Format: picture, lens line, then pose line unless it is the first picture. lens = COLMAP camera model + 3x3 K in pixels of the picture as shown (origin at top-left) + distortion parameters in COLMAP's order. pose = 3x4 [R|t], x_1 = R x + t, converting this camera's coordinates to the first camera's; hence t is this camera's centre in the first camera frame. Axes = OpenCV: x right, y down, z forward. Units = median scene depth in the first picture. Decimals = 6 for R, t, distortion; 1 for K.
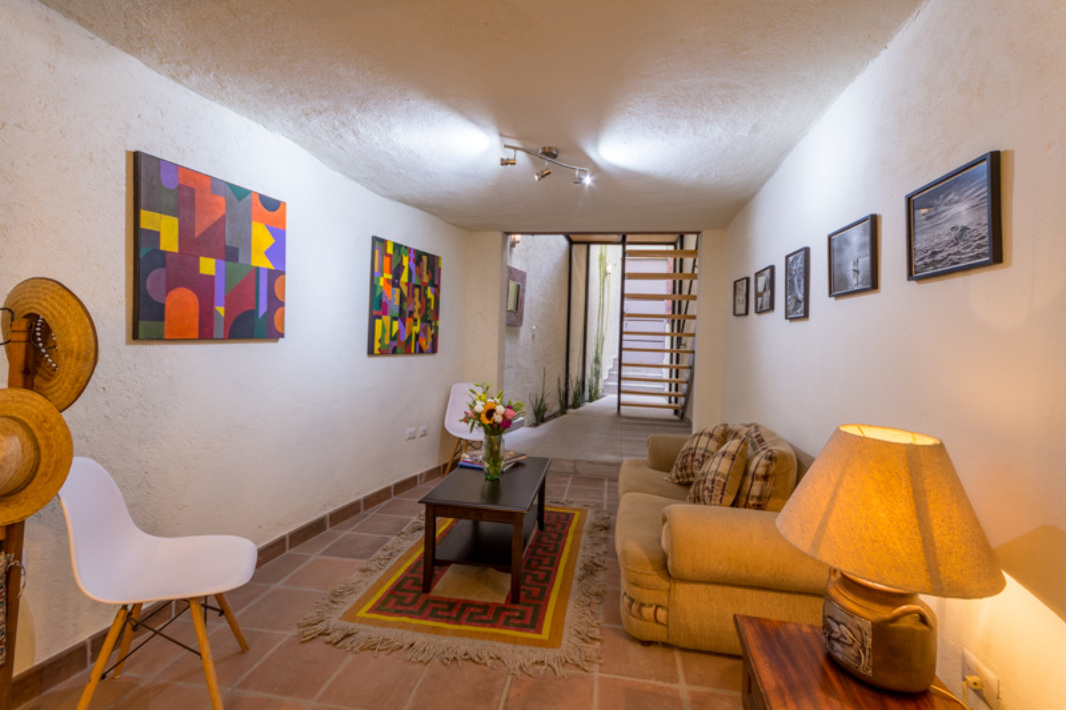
lens RADIAL K [[482.1, 0, 535.3], [0, 482.1, 350.5], [0, 0, 1]] dist [0.001874, -0.000355]
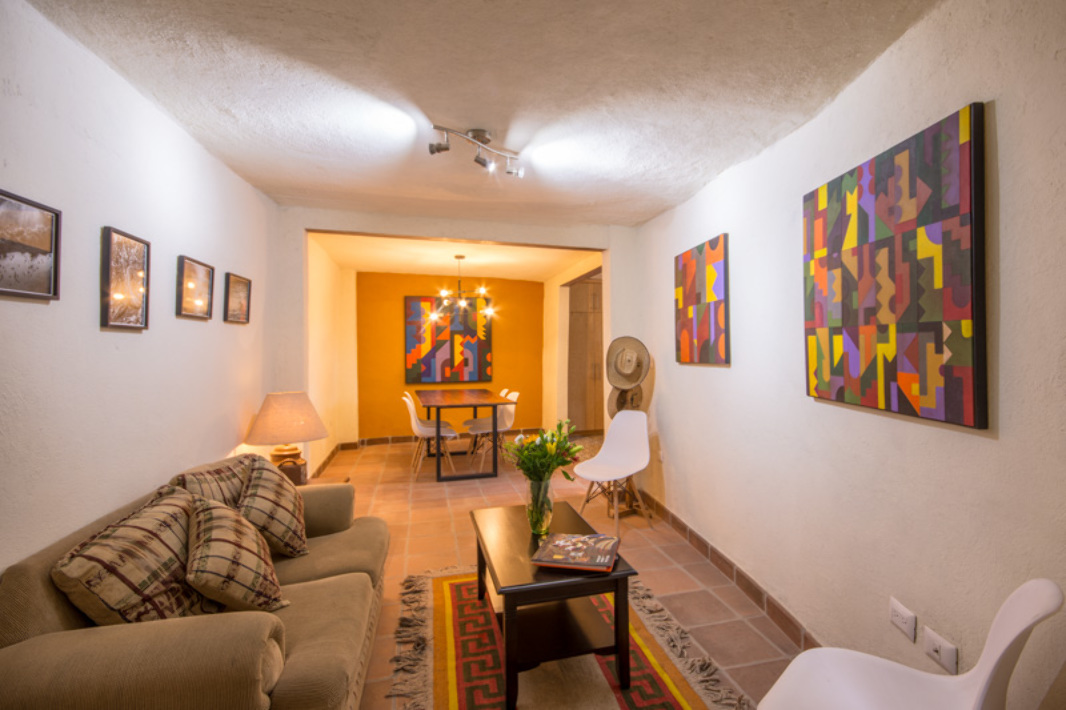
lens RADIAL K [[420.7, 0, 533.3], [0, 420.7, 352.6], [0, 0, 1]] dist [-0.000869, -0.000039]
pose [[-0.911254, -0.014000, -0.411607, 0.171163], [-0.025999, 0.999384, 0.023567, -0.046267], [0.411024, 0.032177, -0.911057, 1.277710]]
